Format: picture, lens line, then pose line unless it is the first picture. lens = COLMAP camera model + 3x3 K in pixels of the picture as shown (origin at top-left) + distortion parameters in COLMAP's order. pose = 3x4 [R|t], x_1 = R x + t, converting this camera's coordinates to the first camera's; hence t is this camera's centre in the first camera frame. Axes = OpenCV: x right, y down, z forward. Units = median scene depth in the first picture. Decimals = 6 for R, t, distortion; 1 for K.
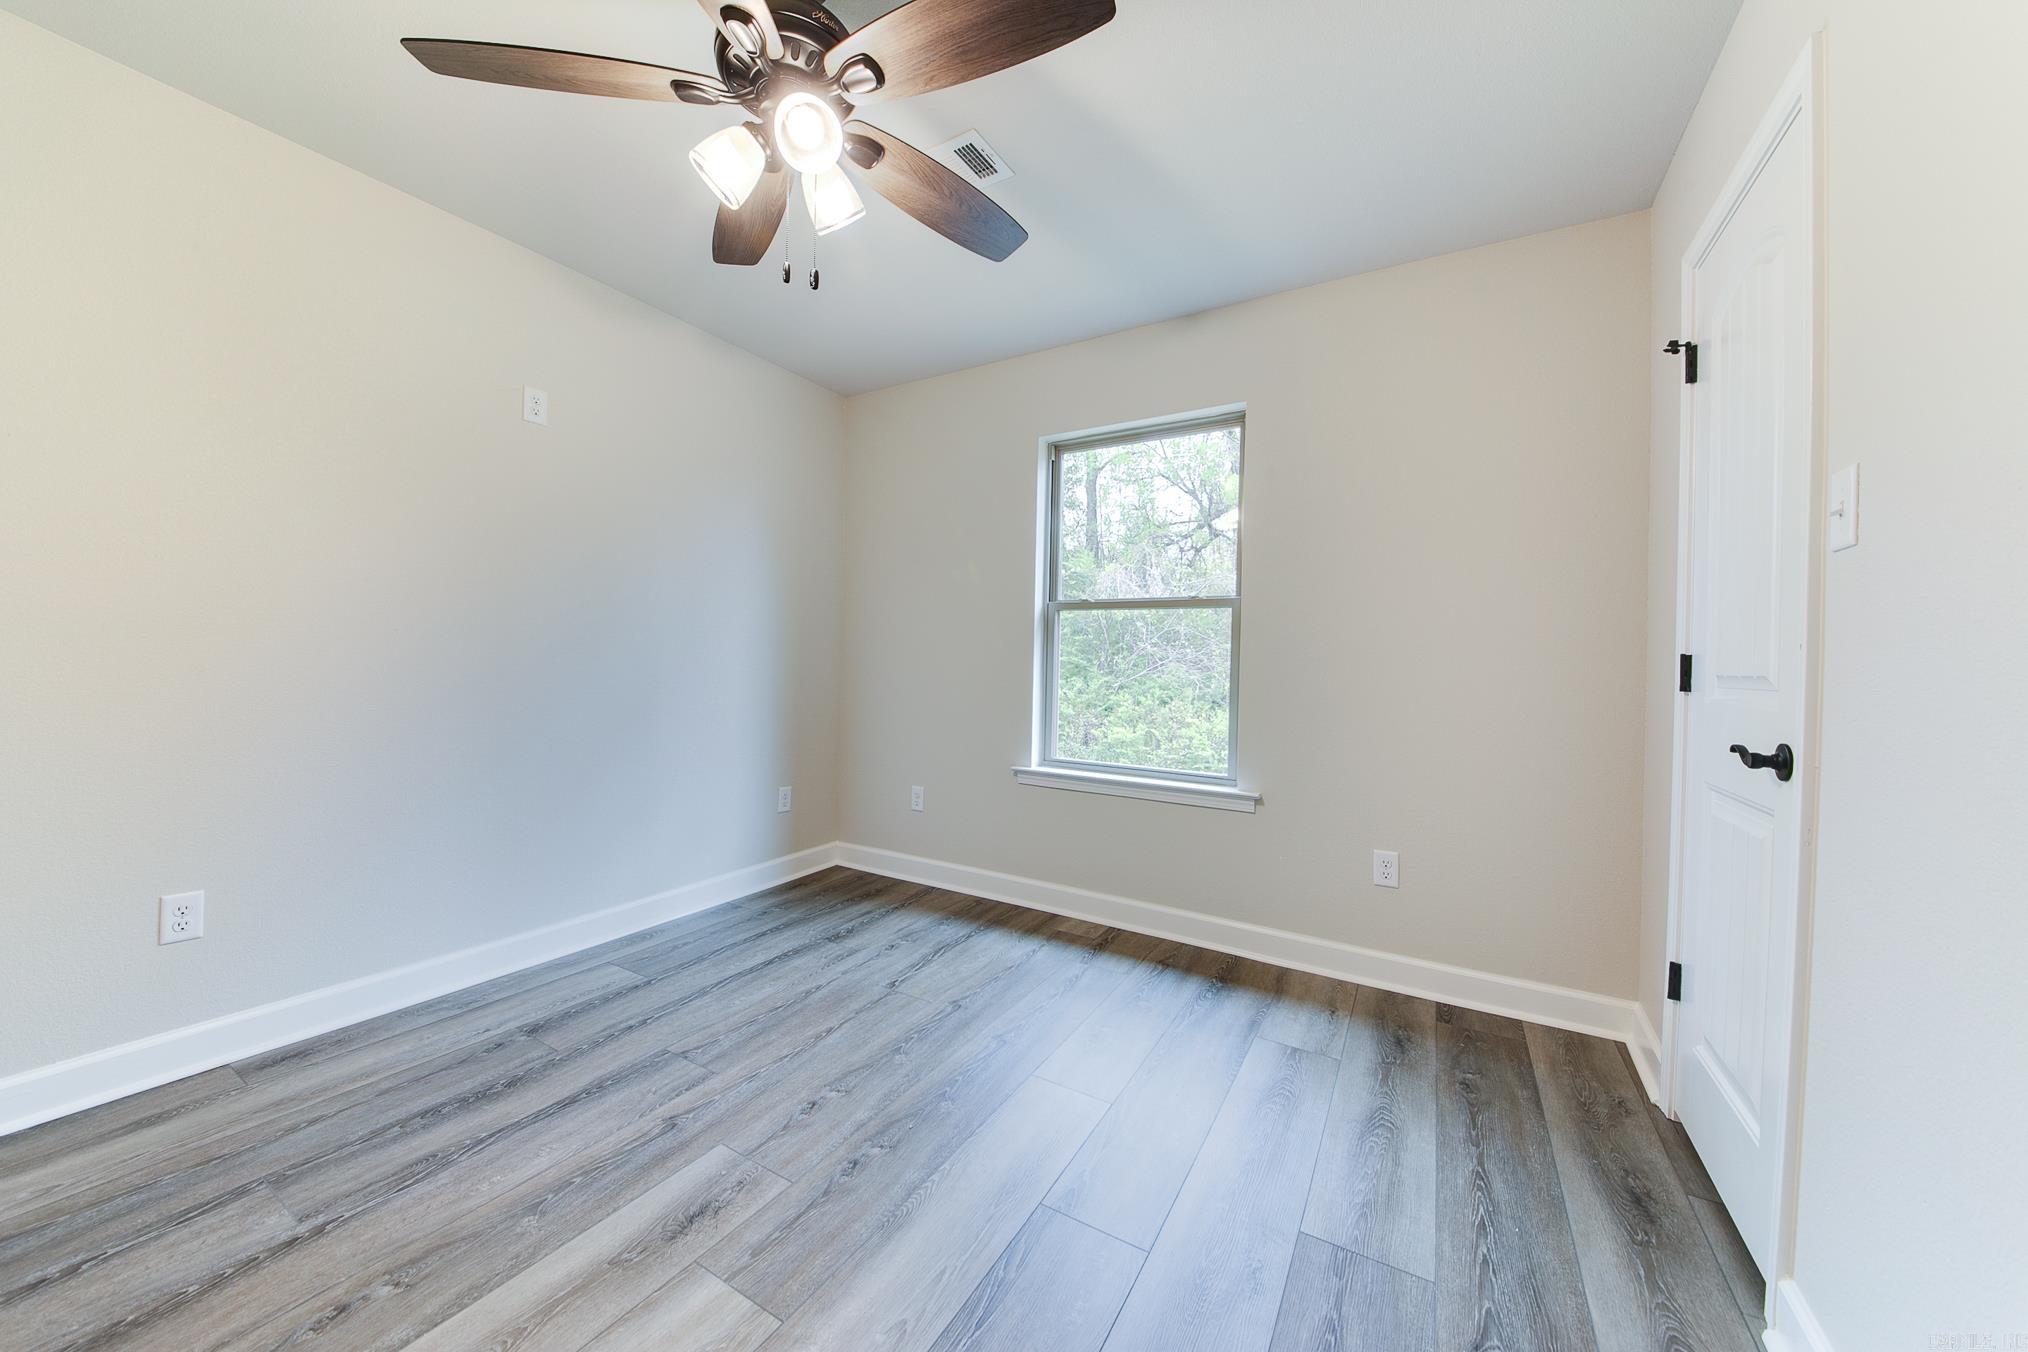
lens RADIAL K [[722.2, 0, 1044.8], [0, 722.2, 663.8], [0, 0, 1]] dist [0.027390, -0.014245]
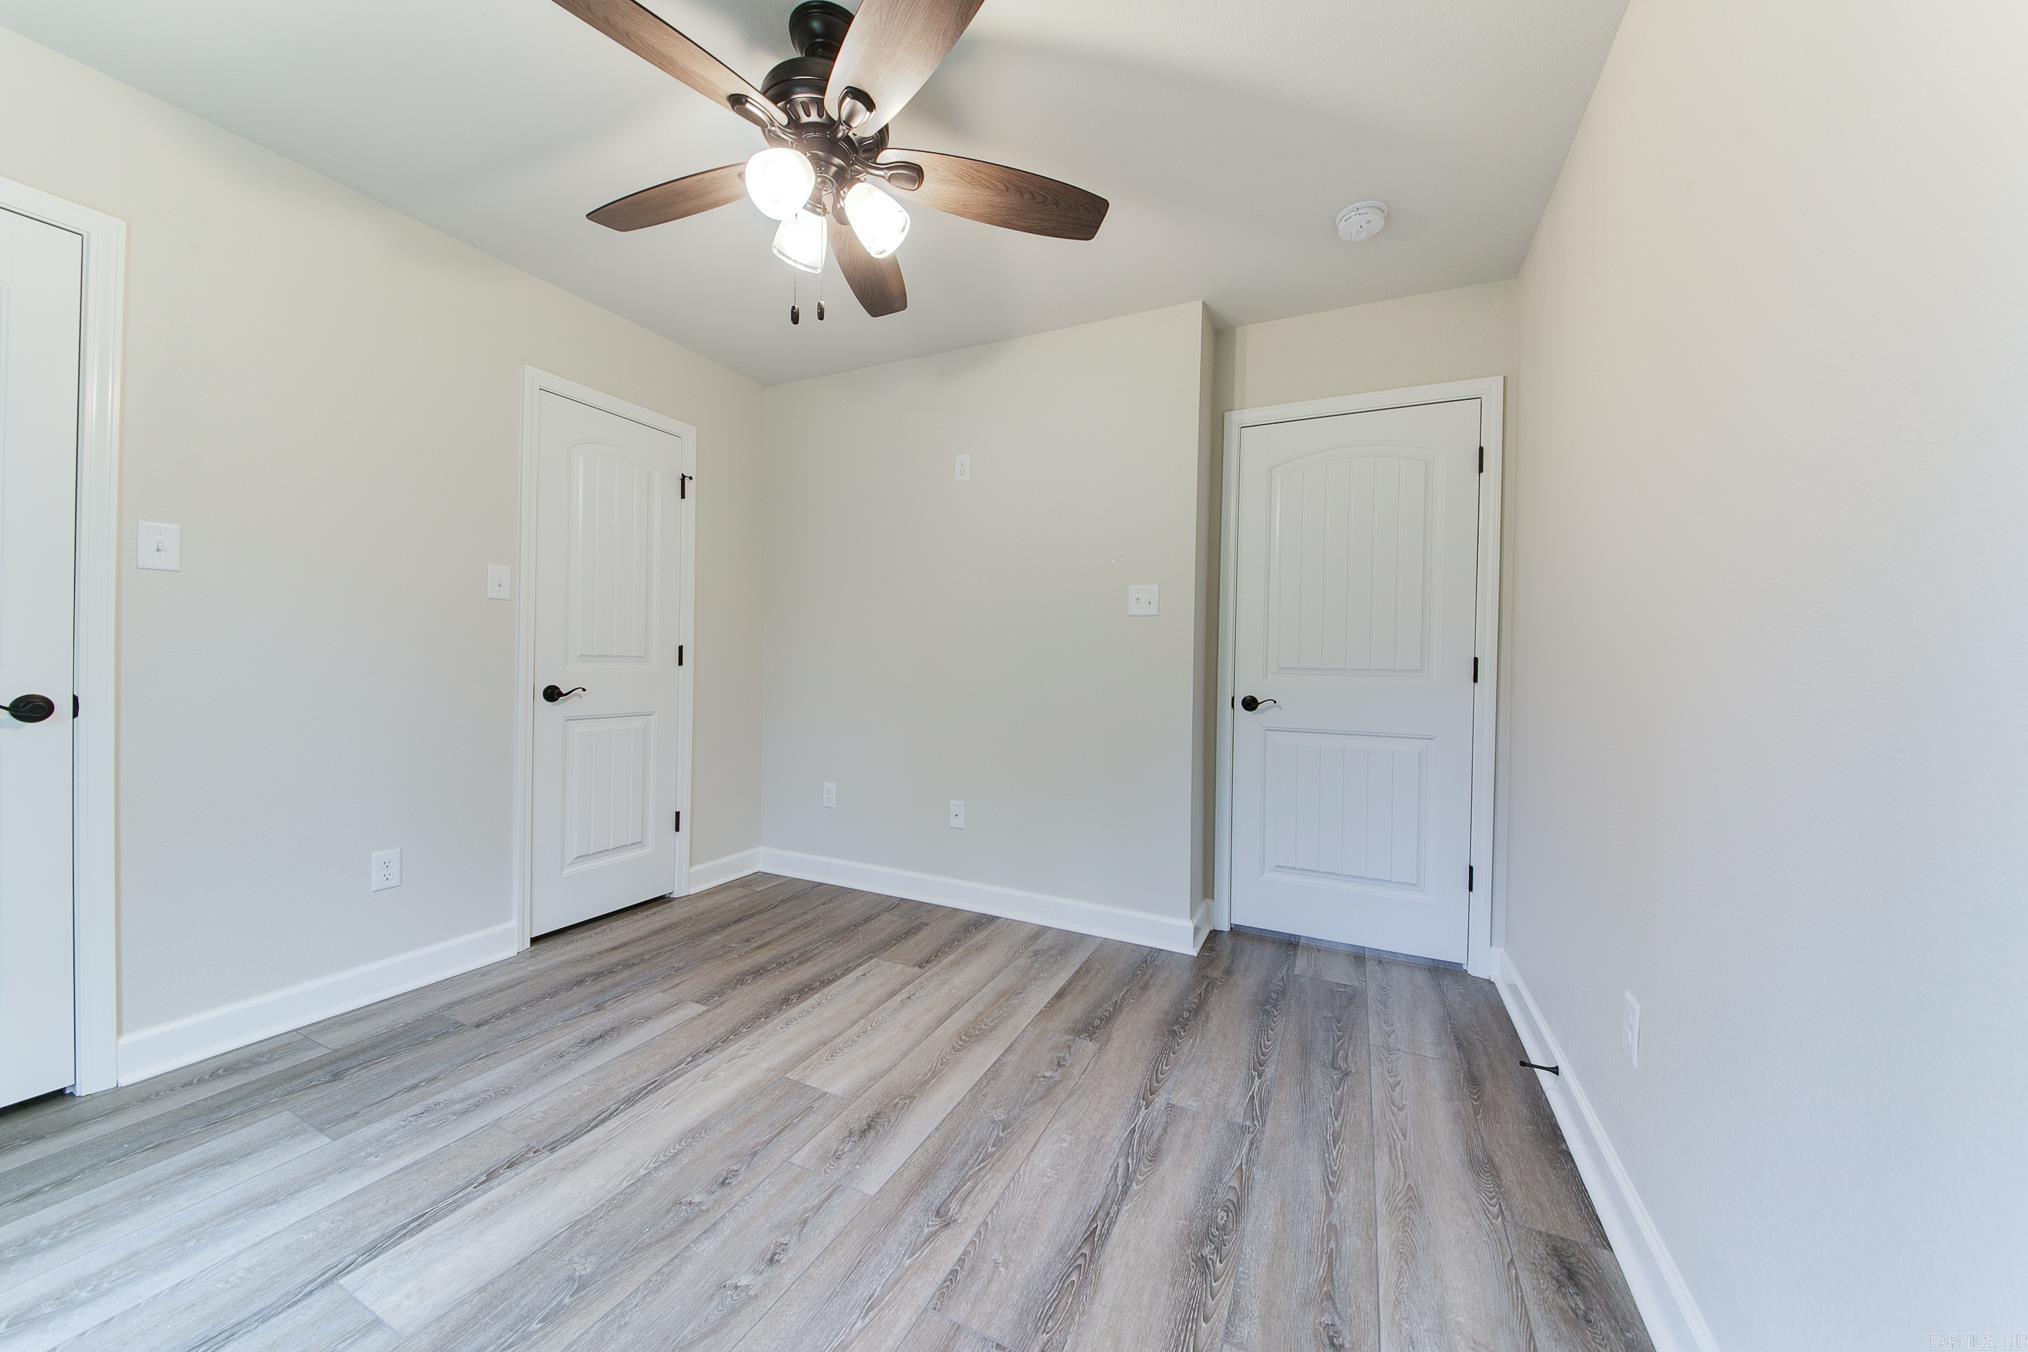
lens RADIAL K [[682.2, 0, 1020.8], [0, 682.2, 668.1], [0, 0, 1]] dist [0.026285, -0.016376]
pose [[-0.996390, -0.037405, -0.076210, -0.406875], [-0.038472, 0.999181, 0.012578, -0.010747], [0.075677, 0.015465, -0.997012, 1.408306]]
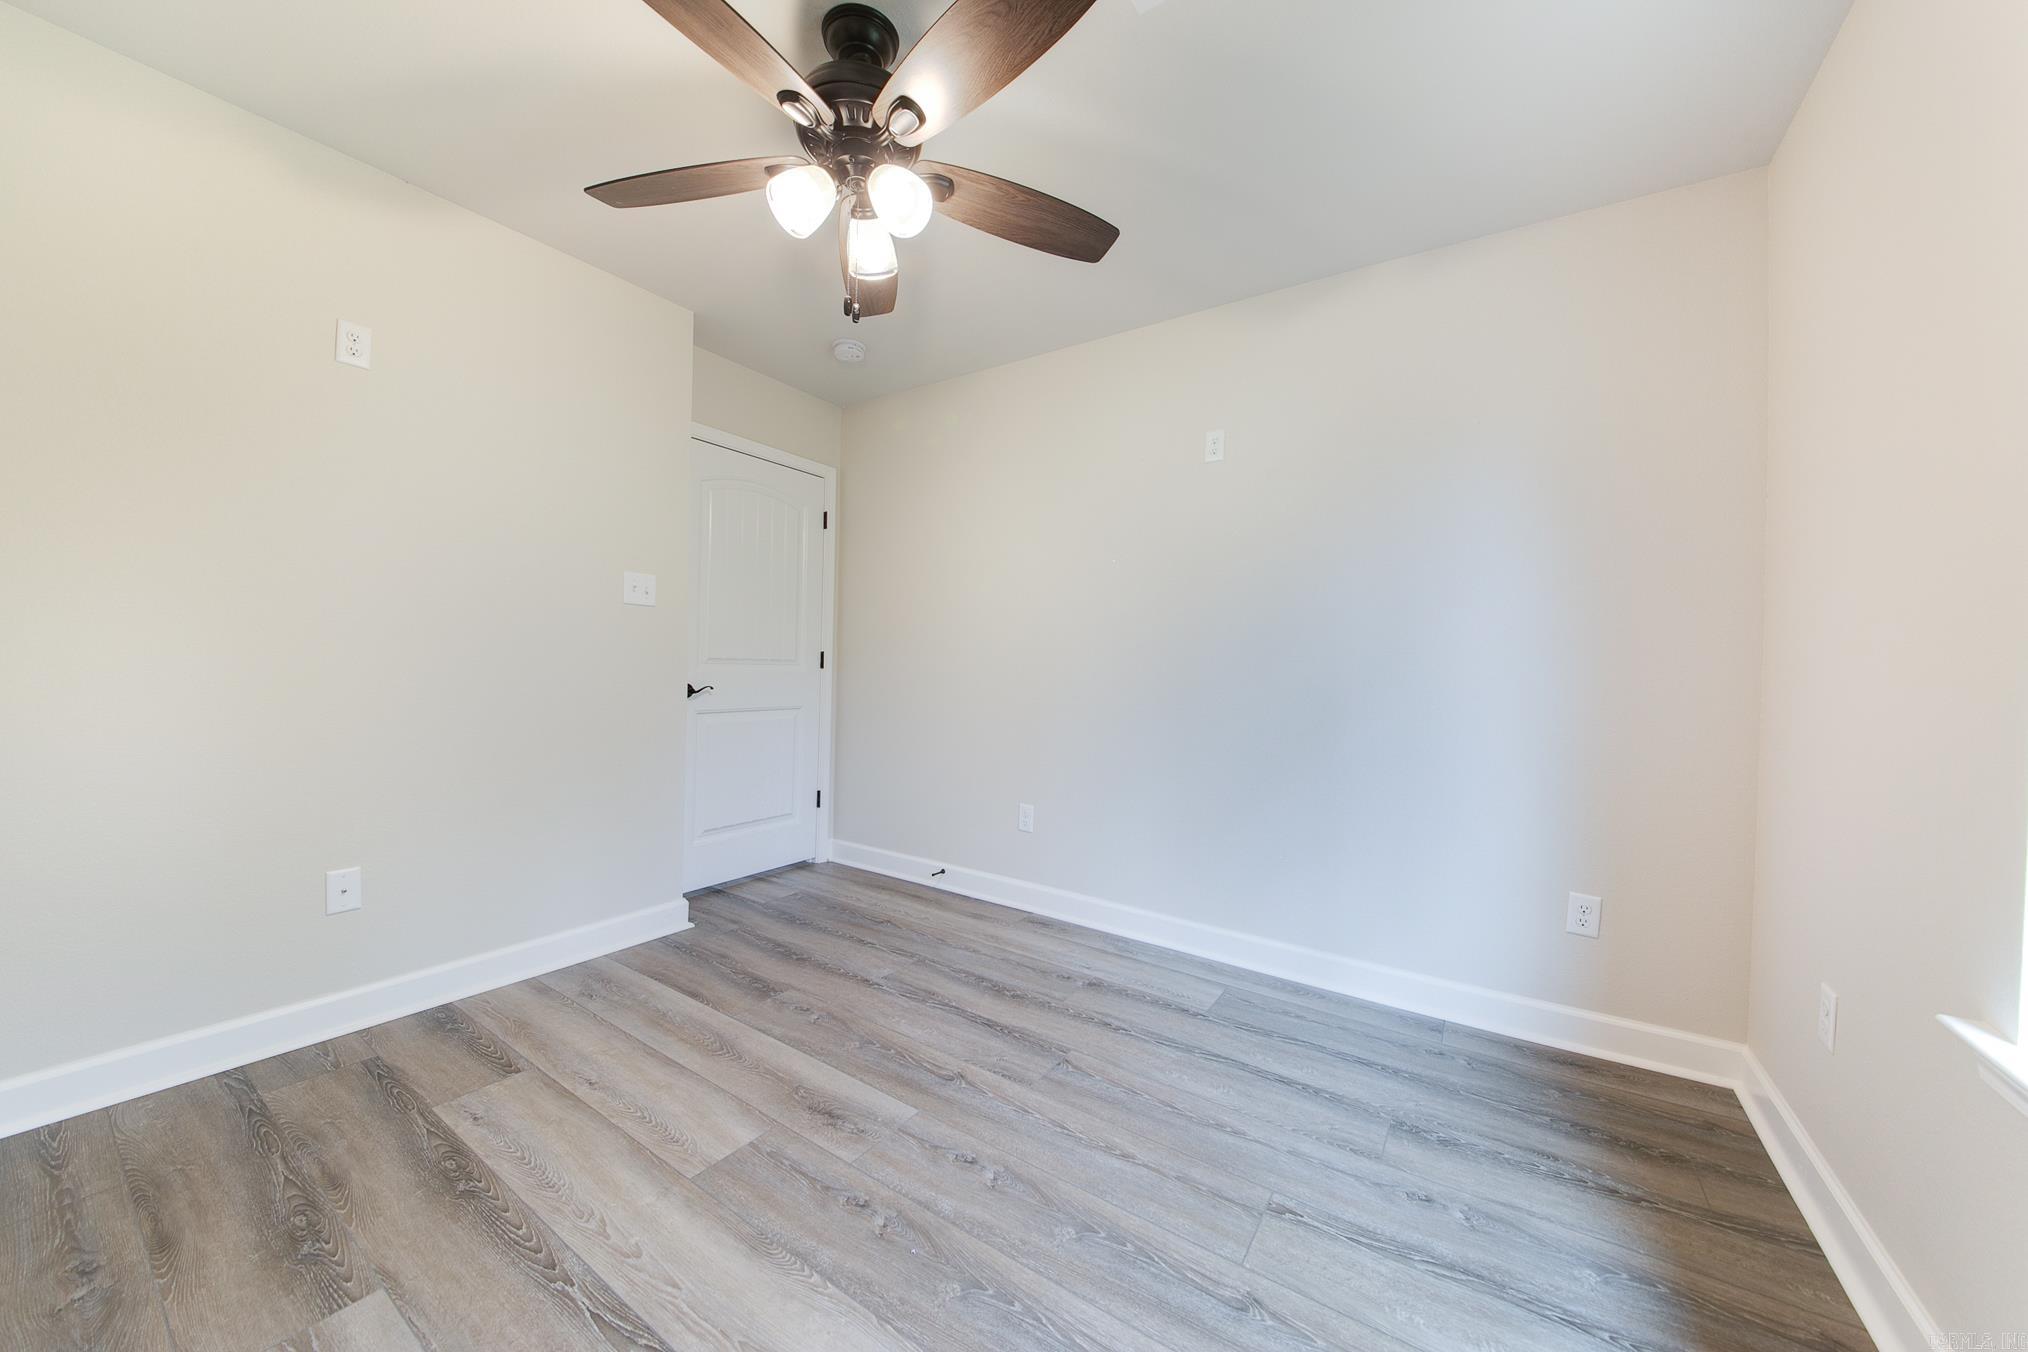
lens RADIAL K [[723.6, 0, 960.0], [0, 723.6, 668.5], [0, 0, 1]] dist [0.030623, -0.018622]
pose [[-0.126596, -0.015518, -0.991833, 0.467219], [-0.028575, 0.999520, -0.011991, 0.017978], [0.991543, 0.026824, -0.126978, 0.893746]]
